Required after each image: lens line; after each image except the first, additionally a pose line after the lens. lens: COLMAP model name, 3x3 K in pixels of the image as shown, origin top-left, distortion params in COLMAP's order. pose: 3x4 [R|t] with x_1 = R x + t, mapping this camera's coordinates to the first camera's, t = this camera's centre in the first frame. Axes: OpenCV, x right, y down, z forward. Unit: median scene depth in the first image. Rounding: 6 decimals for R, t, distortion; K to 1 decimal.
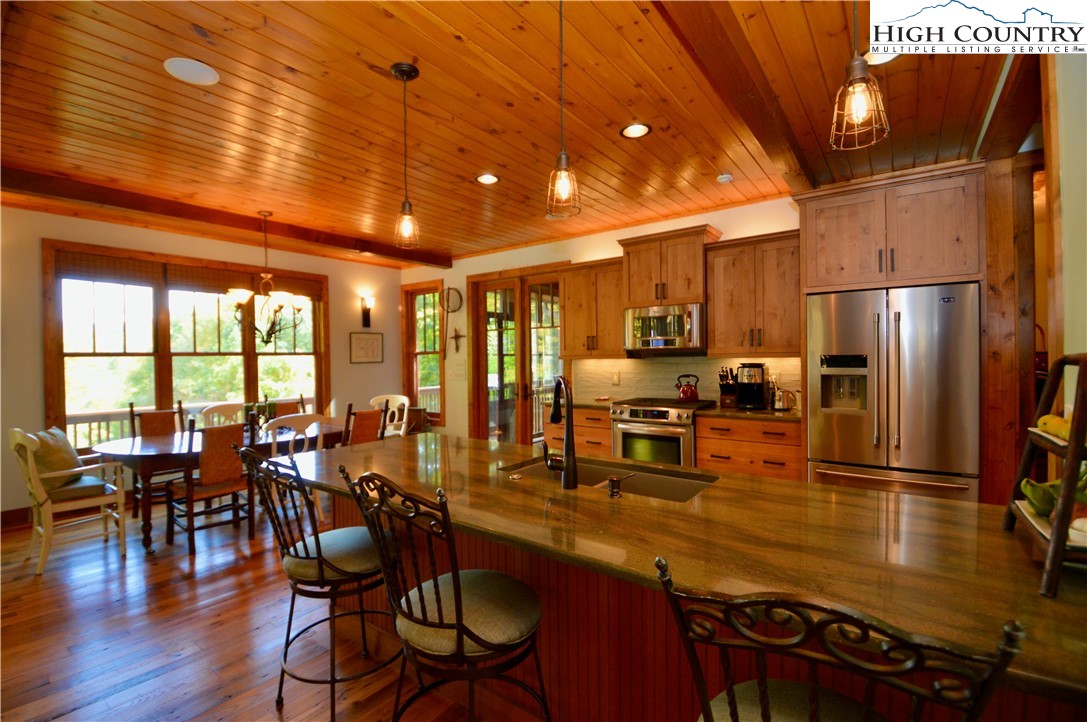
lens RADIAL K [[483.4, 0, 533.4], [0, 483.4, 363.2], [0, 0, 1]] dist [0.014198, -0.024263]
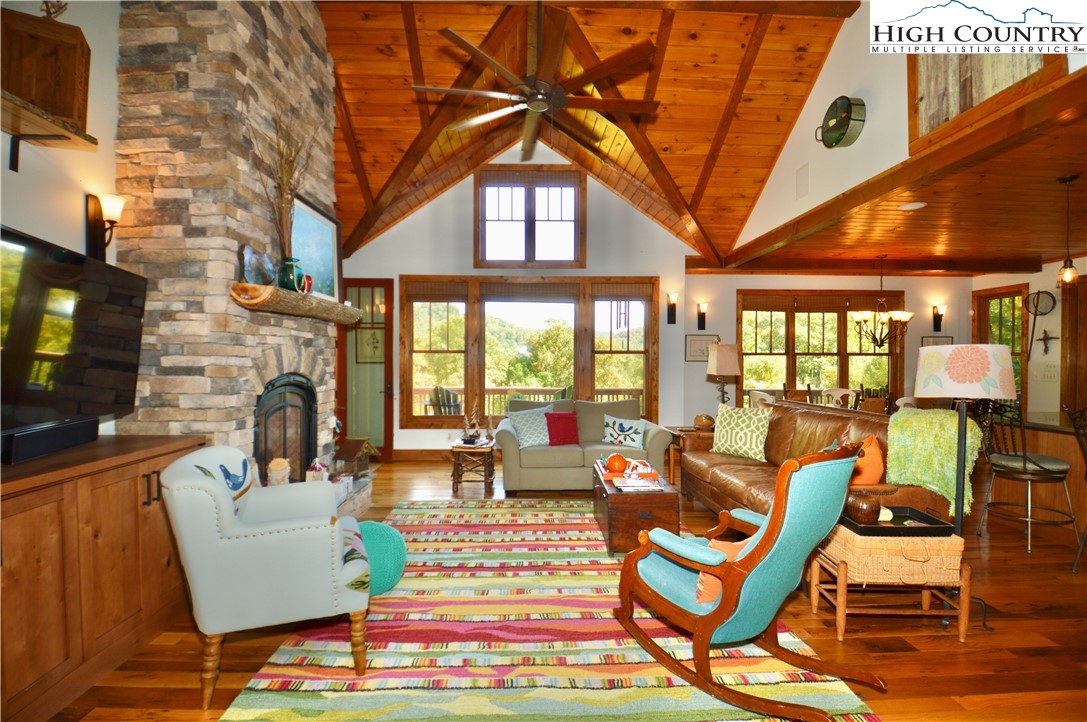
lens RADIAL K [[483.4, 0, 533.4], [0, 483.4, 363.2], [0, 0, 1]] dist [0.014198, -0.024263]
pose [[0.621568, 0.018734, -0.783136, -0.059774], [-0.020074, 0.999767, 0.007983, 0.014635], [0.783103, 0.010758, 0.621799, -0.628856]]
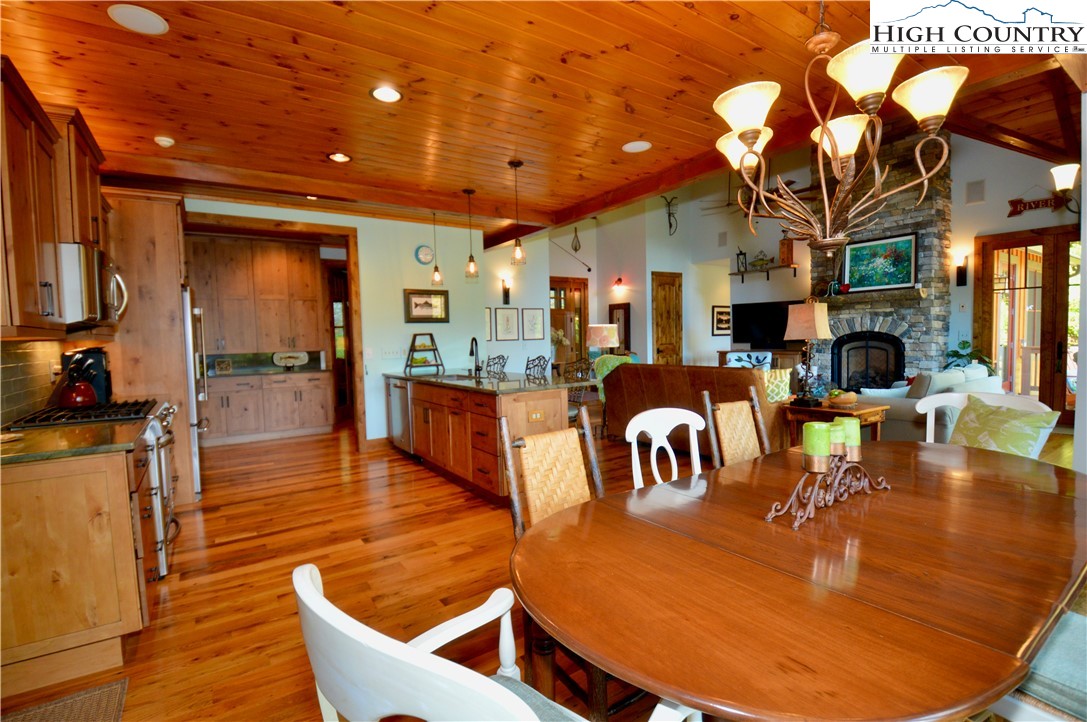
lens RADIAL K [[492.9, 0, 536.7], [0, 492.9, 364.4], [0, 0, 1]] dist [0.030376, -0.045632]
pose [[-0.941955, 0.017995, 0.335255, -0.439459], [0.041780, 0.997083, 0.063869, 0.005642], [-0.333128, 0.074169, -0.939960, 1.285758]]
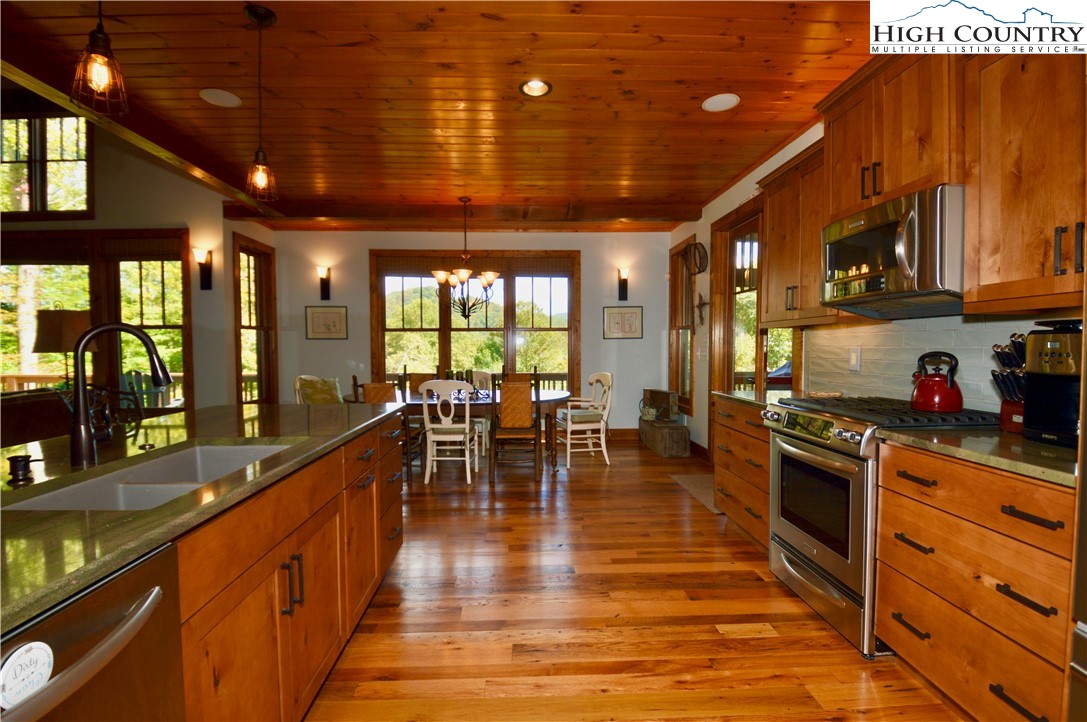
lens RADIAL K [[496.1, 0, 540.5], [0, 496.1, 364.7], [0, 0, 1]] dist [0.055357, -0.061308]
pose [[0.633392, 0.037213, -0.772936, 0.409635], [-0.010873, 0.999172, 0.039195, 0.018407], [0.773755, -0.016422, 0.633272, 0.375500]]
